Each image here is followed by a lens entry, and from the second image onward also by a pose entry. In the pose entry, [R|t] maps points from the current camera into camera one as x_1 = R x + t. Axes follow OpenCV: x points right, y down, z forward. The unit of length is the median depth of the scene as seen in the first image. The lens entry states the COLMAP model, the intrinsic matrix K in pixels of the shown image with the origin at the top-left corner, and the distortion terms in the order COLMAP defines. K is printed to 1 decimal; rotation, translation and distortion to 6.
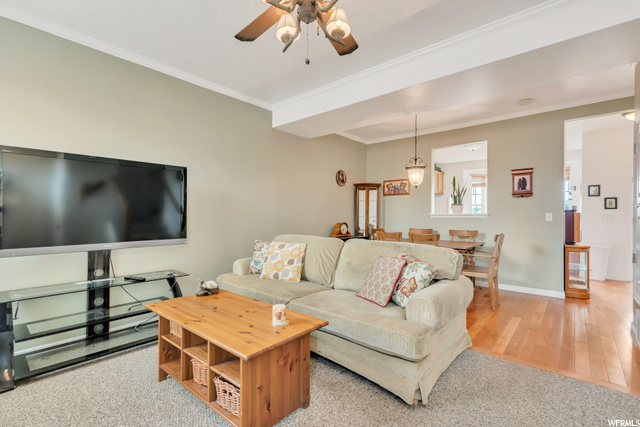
lens RADIAL K [[290.6, 0, 319.5], [0, 290.6, 219.3], [0, 0, 1]] dist [0.011966, -0.000143]
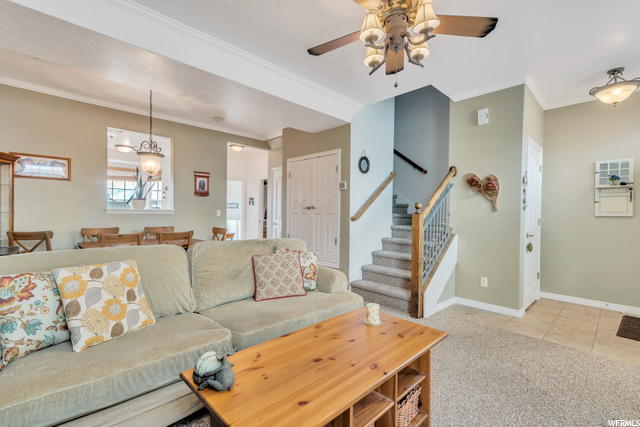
lens RADIAL K [[294.0, 0, 319.2], [0, 294.0, 214.8], [0, 0, 1]] dist [0.011534, -0.000395]
pose [[0.091798, -0.008166, 0.995744, -0.502785], [0.004491, 0.999960, 0.007787, -0.008438], [-0.995768, 0.003757, 0.091831, 0.473198]]
